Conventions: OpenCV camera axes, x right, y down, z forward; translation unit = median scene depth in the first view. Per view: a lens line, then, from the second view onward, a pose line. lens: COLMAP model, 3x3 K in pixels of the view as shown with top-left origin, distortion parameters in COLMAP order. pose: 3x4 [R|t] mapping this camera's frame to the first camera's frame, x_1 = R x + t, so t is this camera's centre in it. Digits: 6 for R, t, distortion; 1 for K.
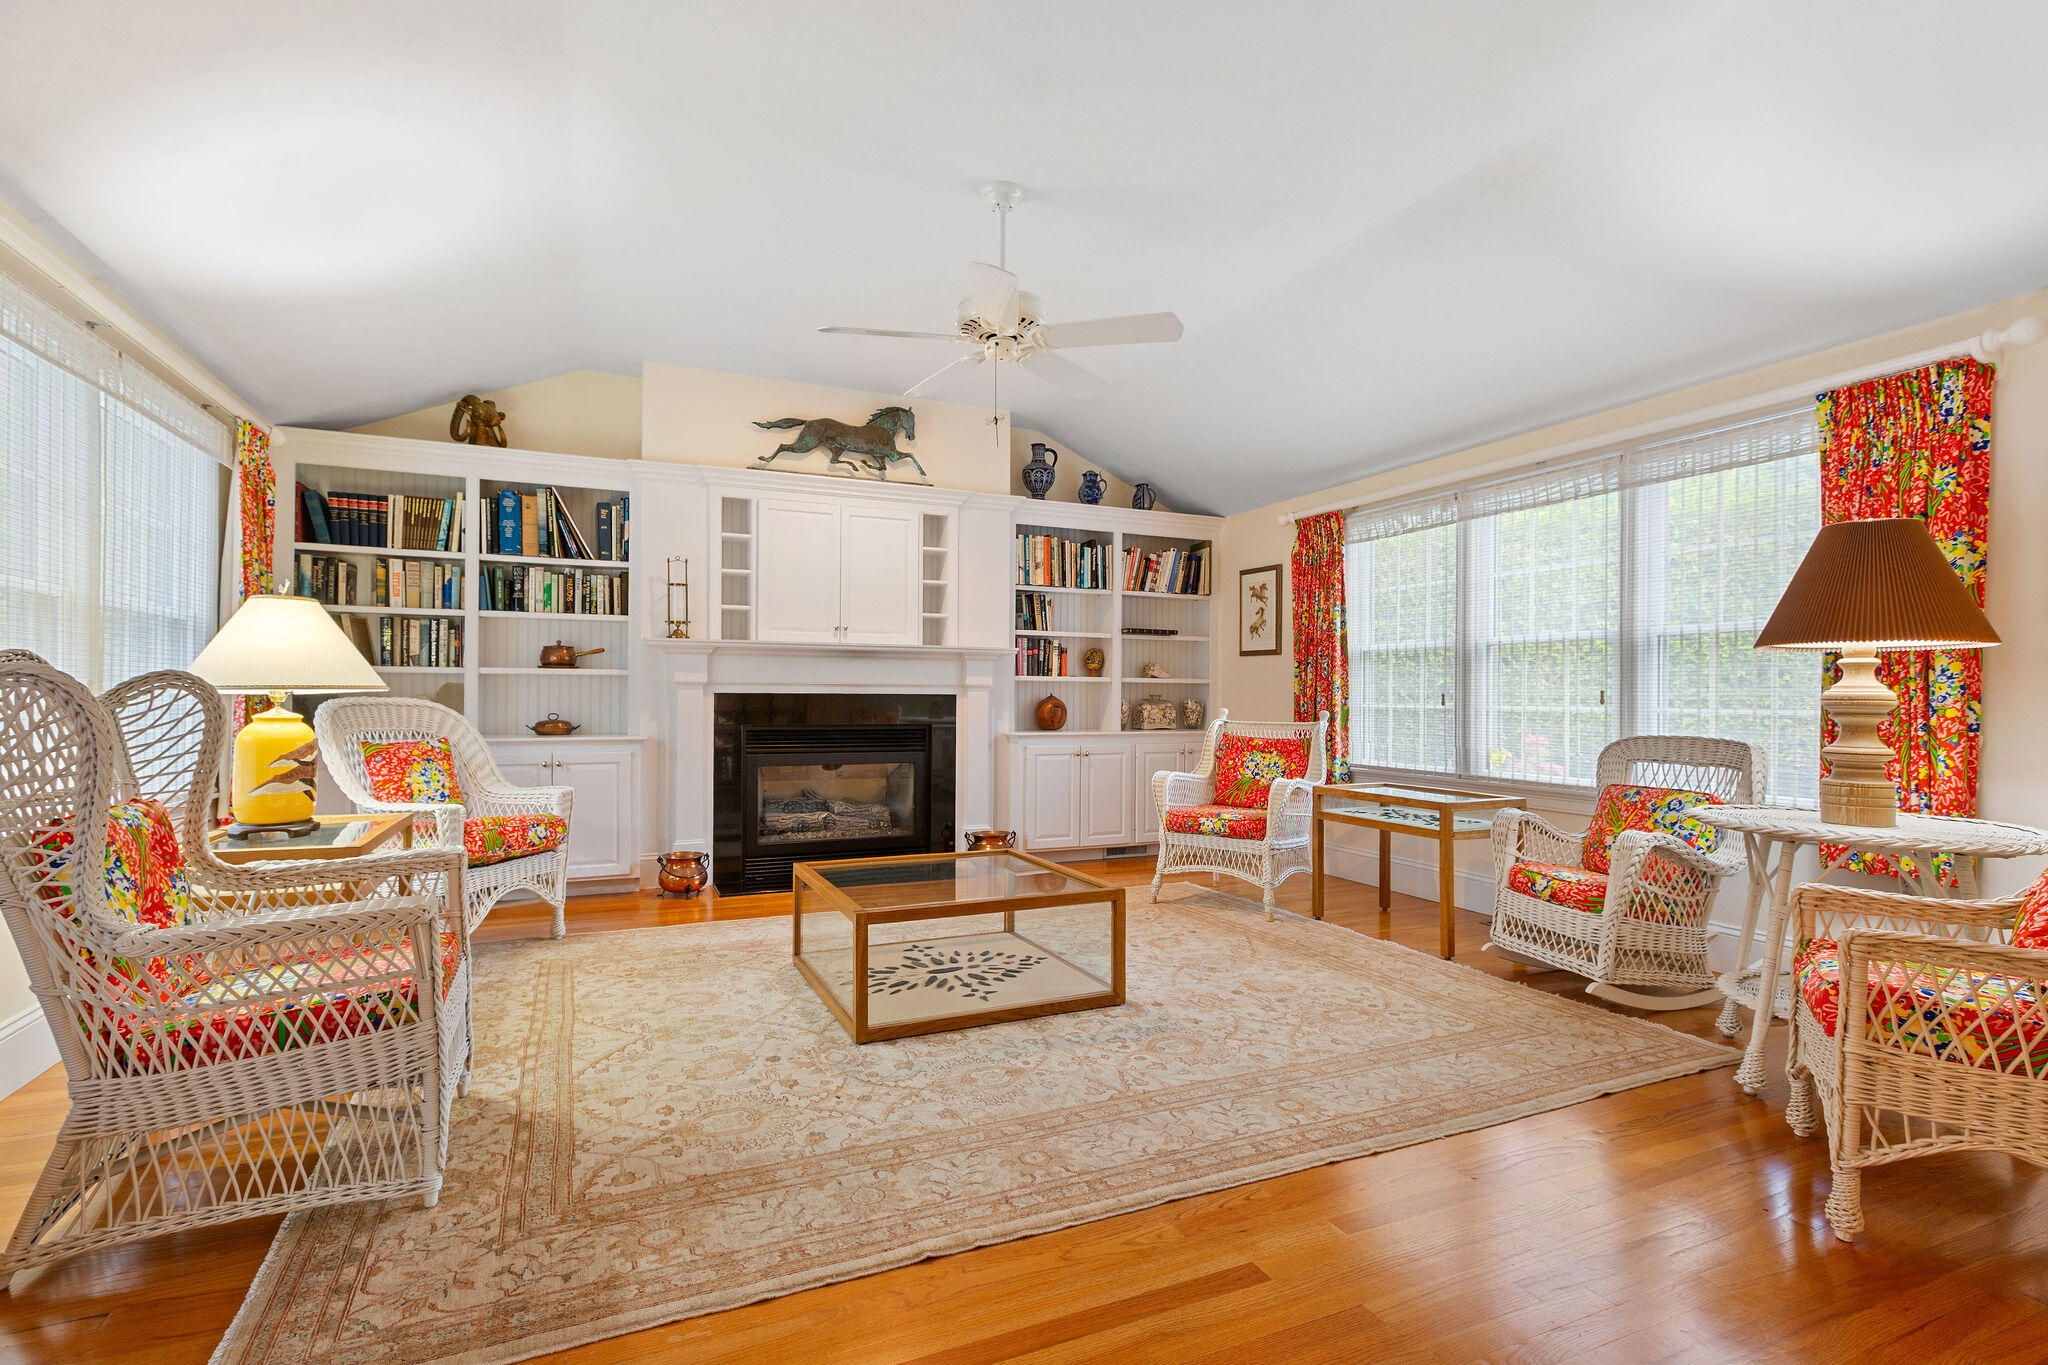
lens RADIAL K [[921.0, 0, 1020.0], [0, 921.0, 686.9], [0, 0, 1]] dist [0.003648, -0.002599]
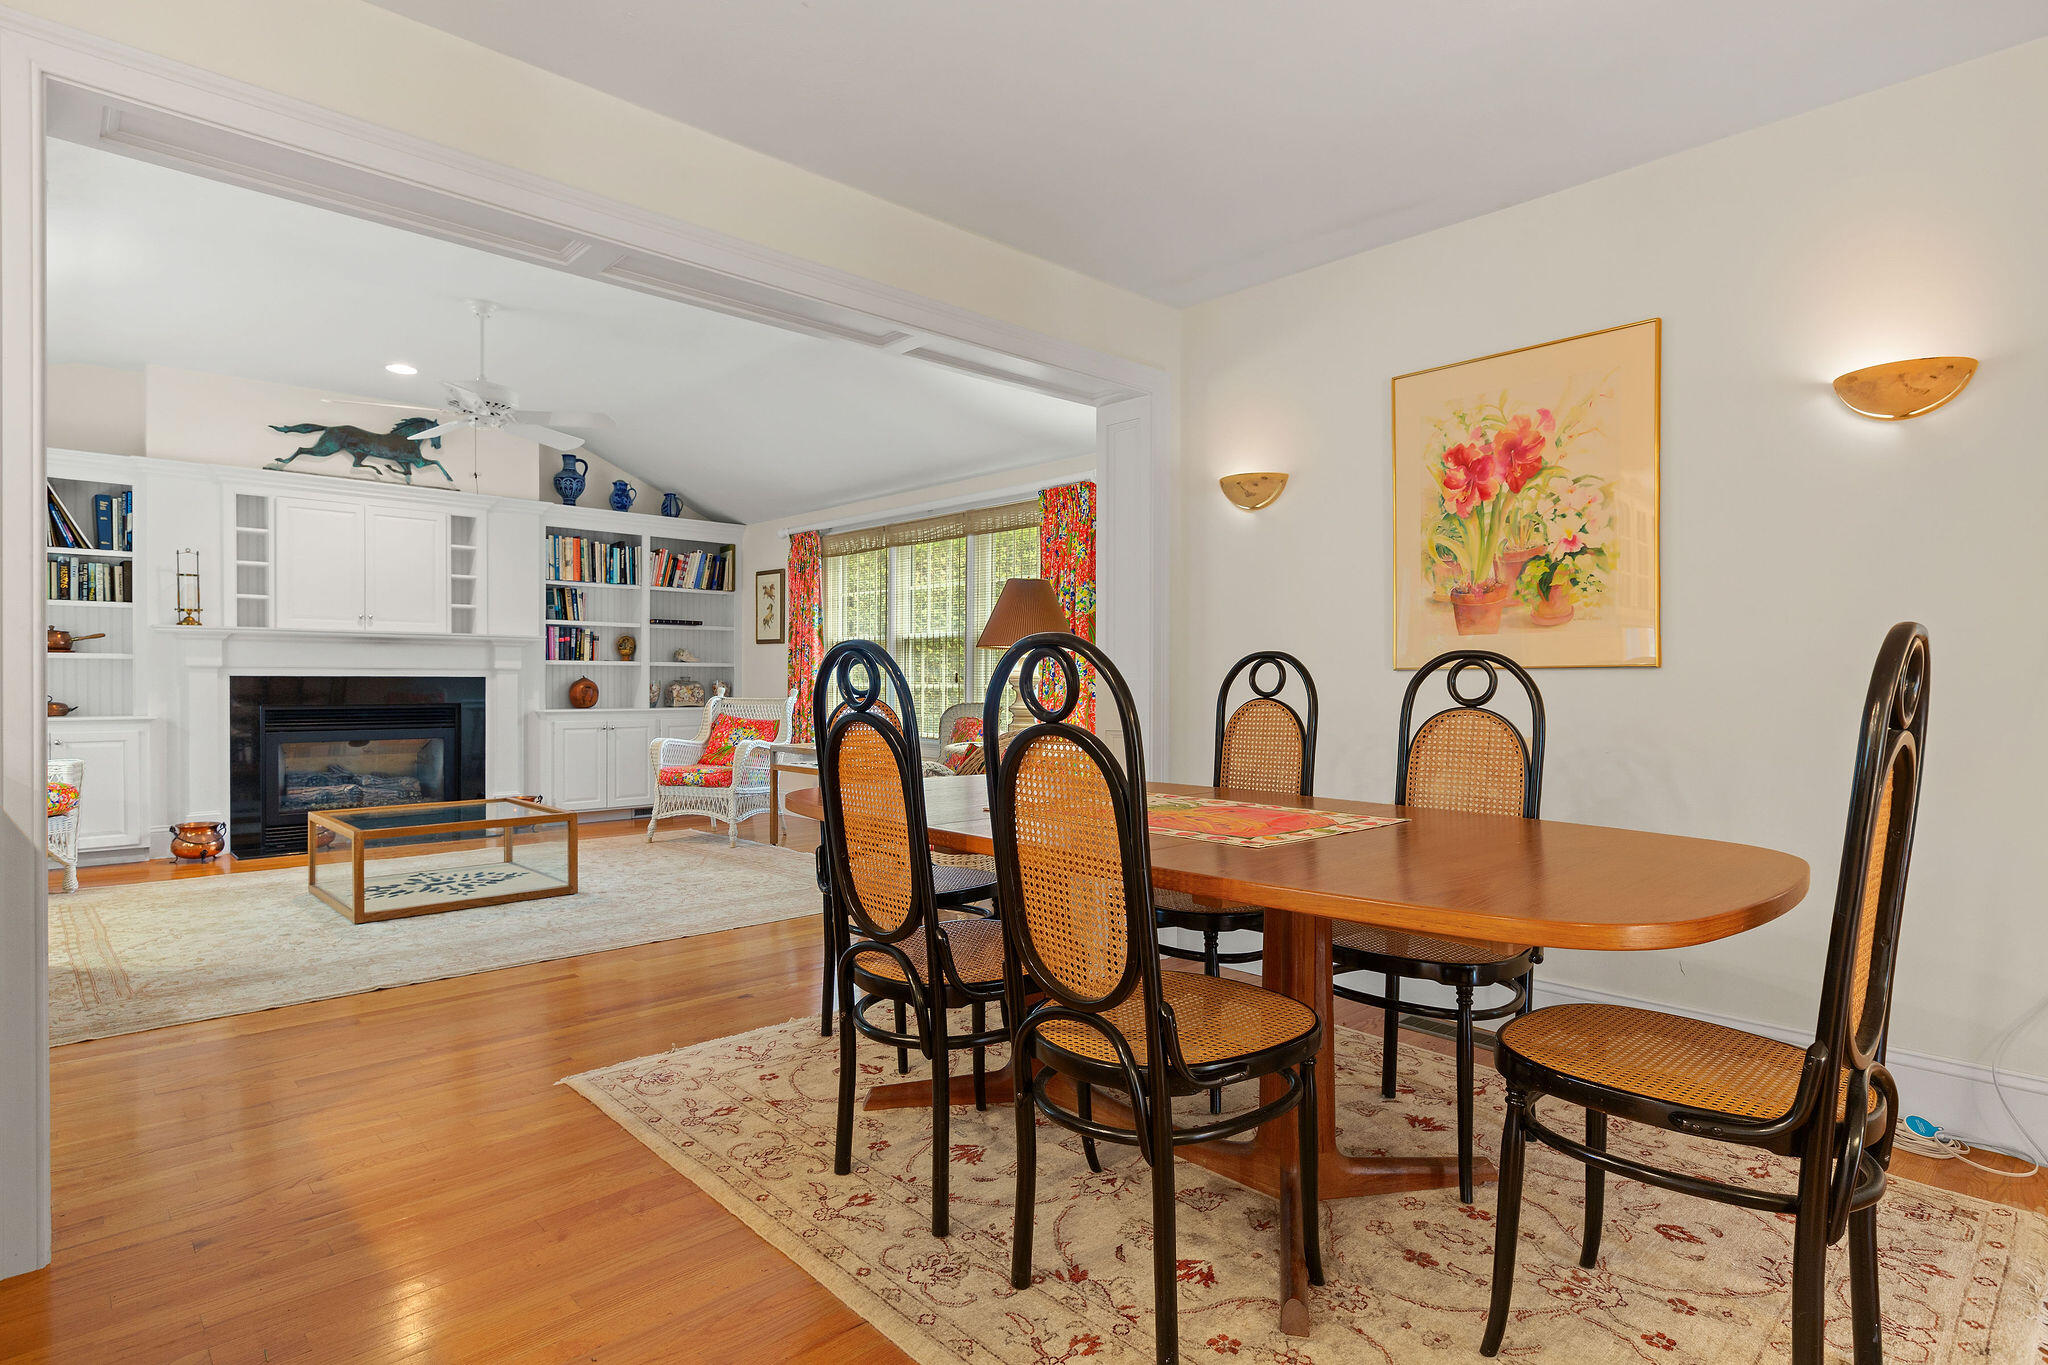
lens RADIAL K [[1045.2, 0, 1023.3], [0, 1045.2, 684.9], [0, 0, 1]] dist [0.001511, -0.003686]
pose [[0.945144, -0.004704, 0.326619, 0.141313], [-0.000665, 0.999867, 0.016326, -0.003464], [-0.326652, -0.015647, 0.945015, -0.442899]]
